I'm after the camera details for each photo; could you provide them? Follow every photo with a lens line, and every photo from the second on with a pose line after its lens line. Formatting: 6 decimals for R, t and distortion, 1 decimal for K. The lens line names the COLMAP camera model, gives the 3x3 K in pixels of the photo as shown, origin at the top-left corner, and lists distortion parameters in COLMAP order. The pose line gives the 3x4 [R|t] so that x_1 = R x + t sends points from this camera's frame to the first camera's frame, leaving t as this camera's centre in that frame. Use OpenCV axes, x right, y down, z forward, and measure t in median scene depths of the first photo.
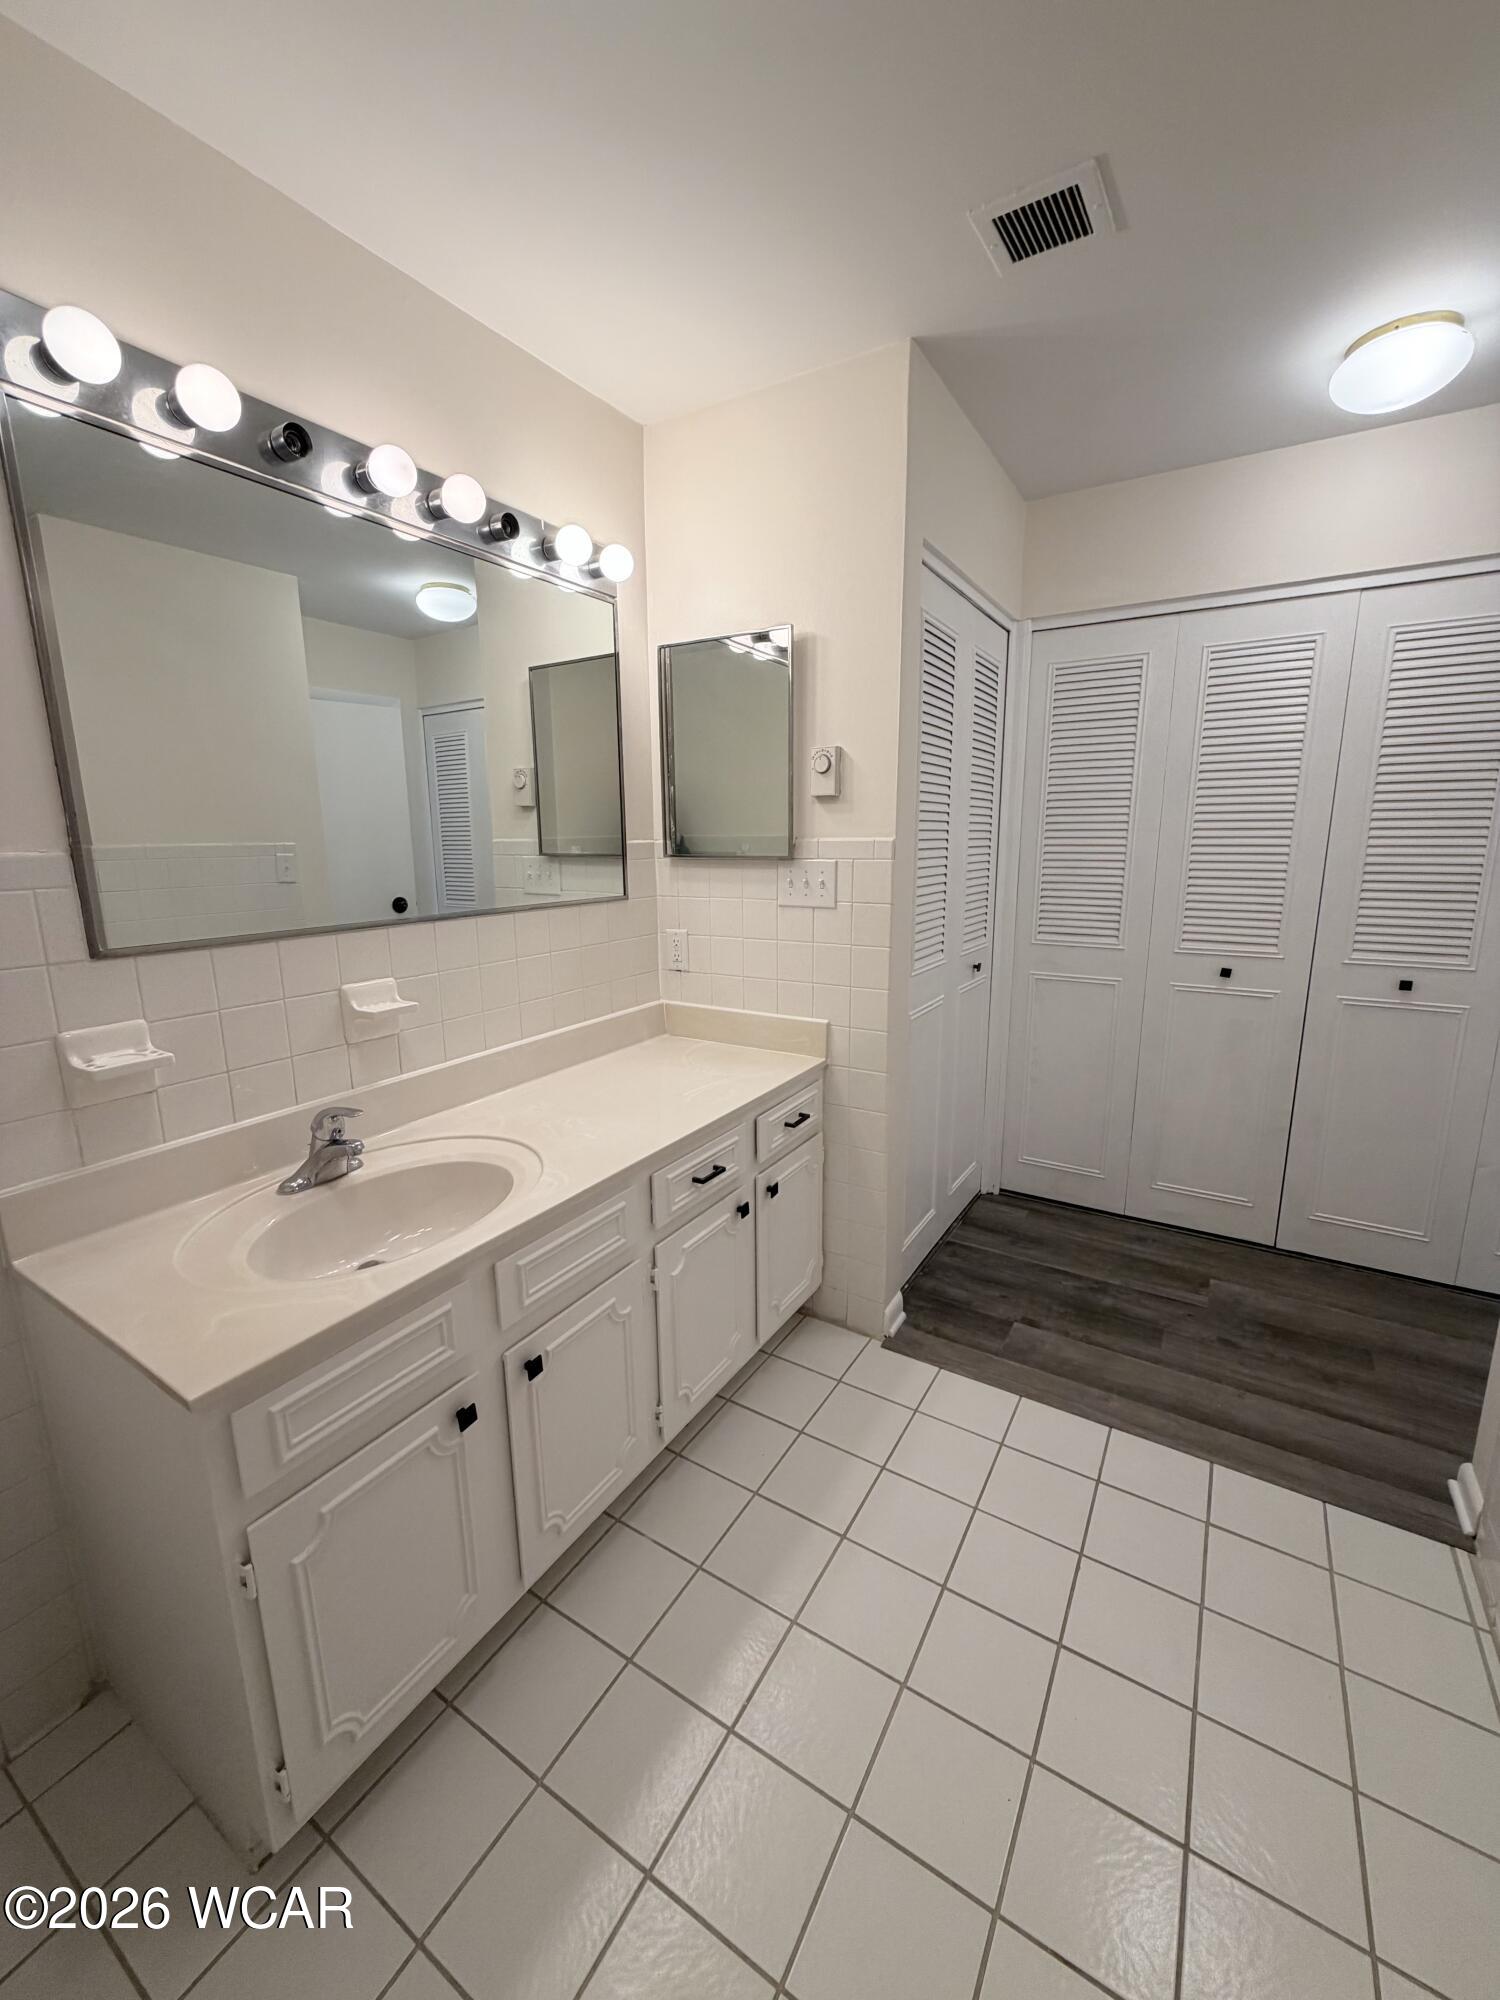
lens RADIAL K [[792.9, 0, 746.5], [0, 792.9, 999.5], [0, 0, 1]] dist [0.000042, 0.000078]
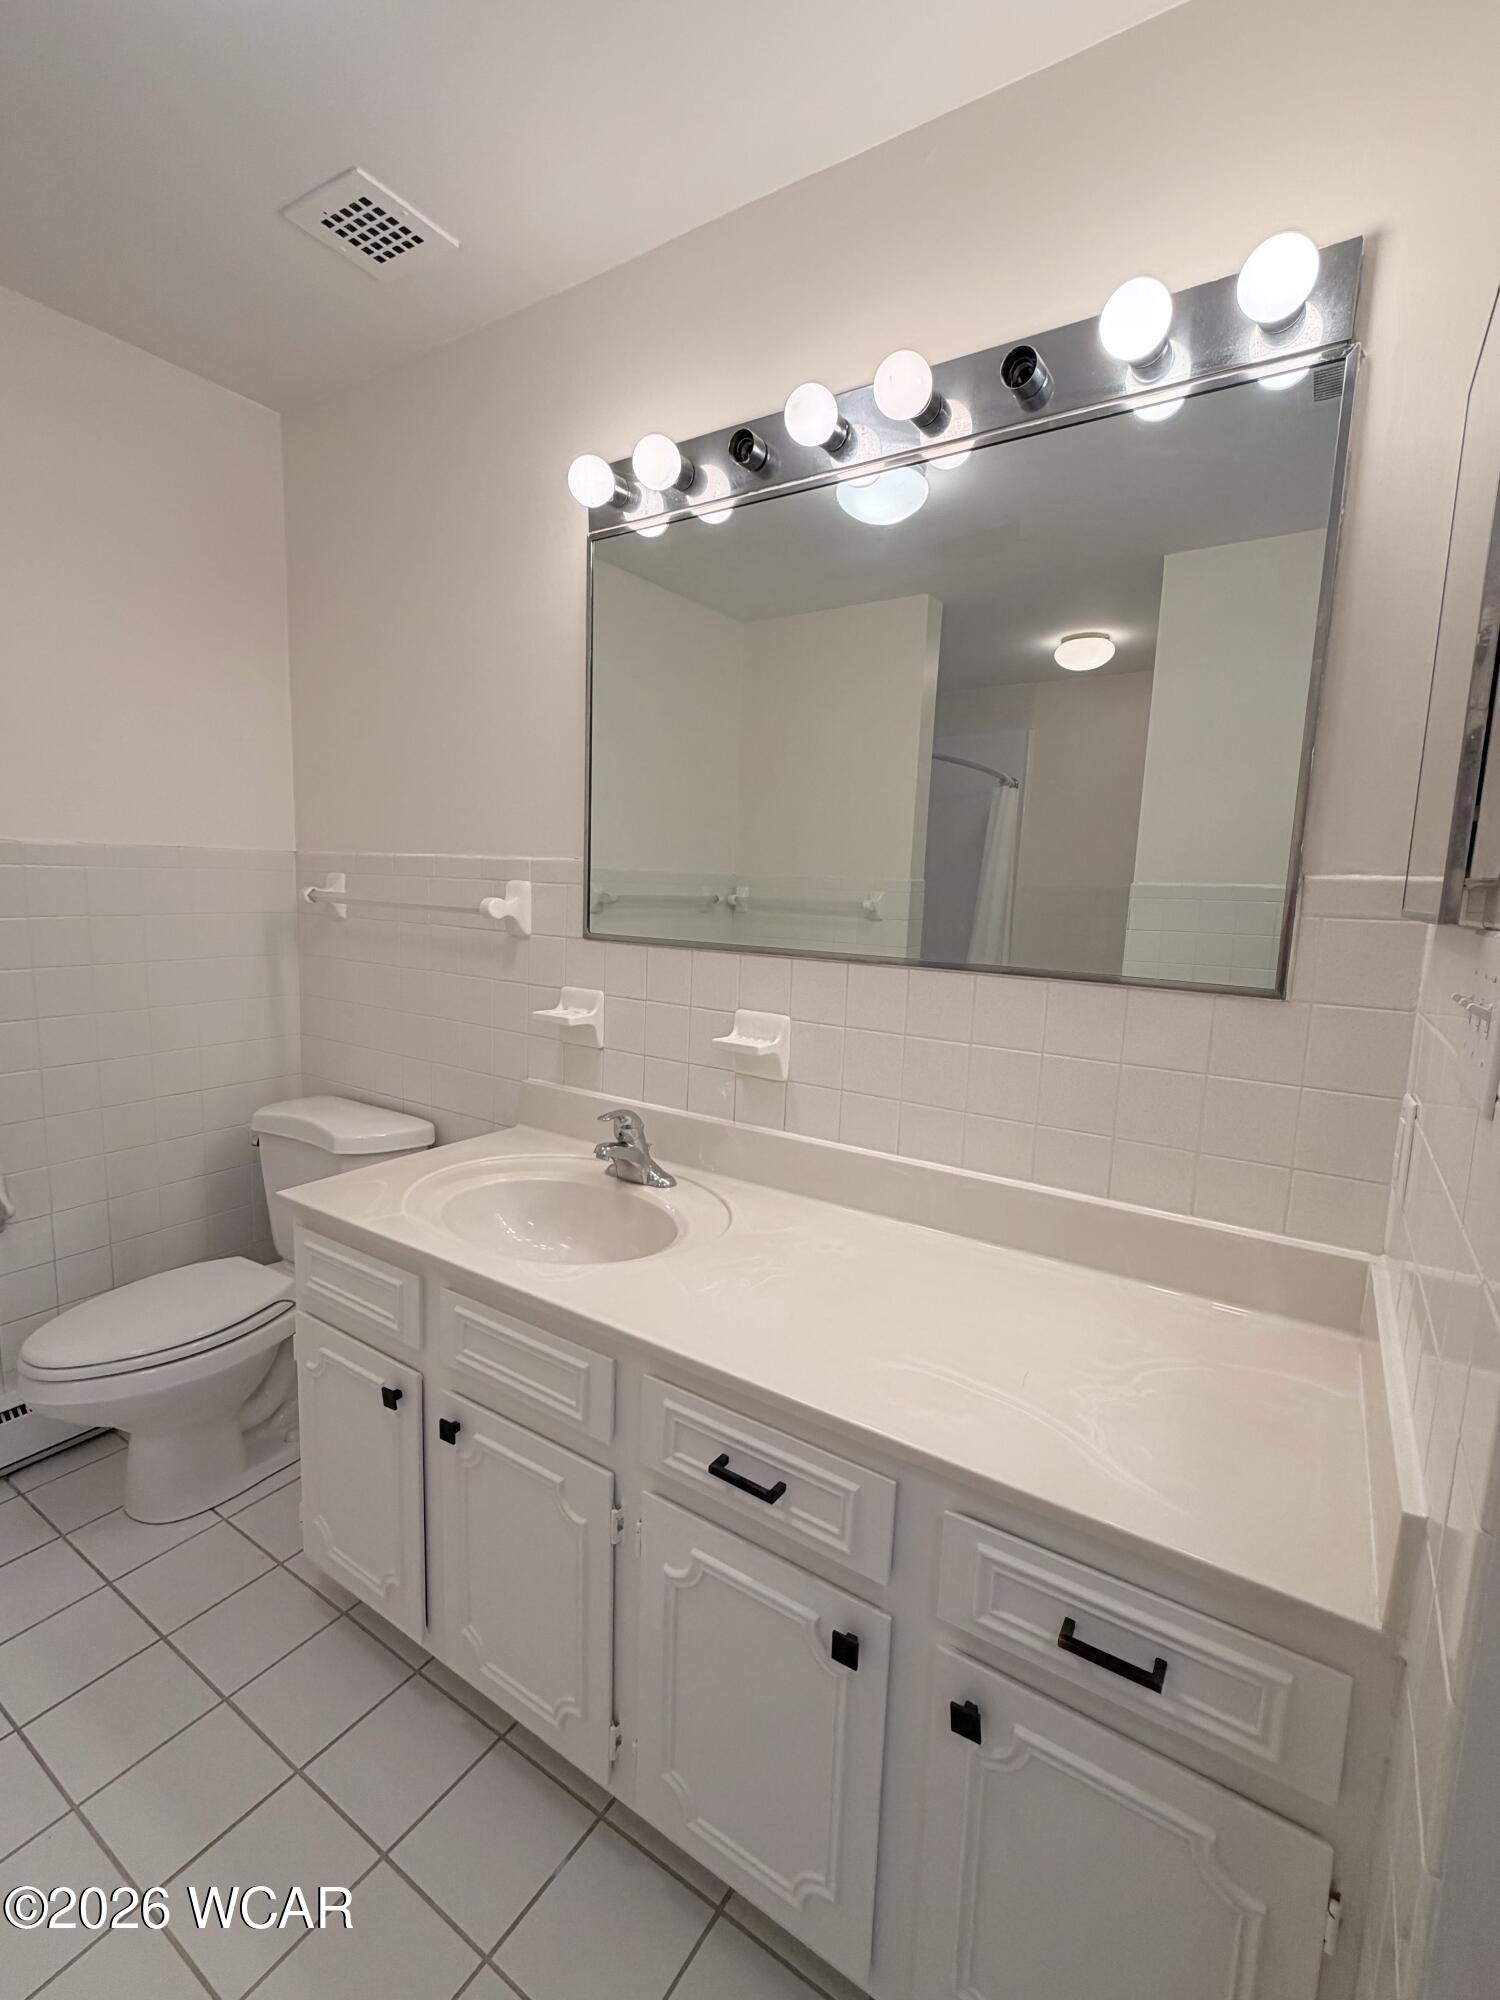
lens RADIAL K [[950.4, 0, 743.5], [0, 950.4, 984.6], [0, 0, 1]] dist [0.040183, 0.000644]
pose [[-0.047087, 0.136757, -0.989485, 0.628016], [-0.224652, 0.963756, 0.143892, -0.219151], [0.973301, 0.229065, -0.014658, 1.064046]]
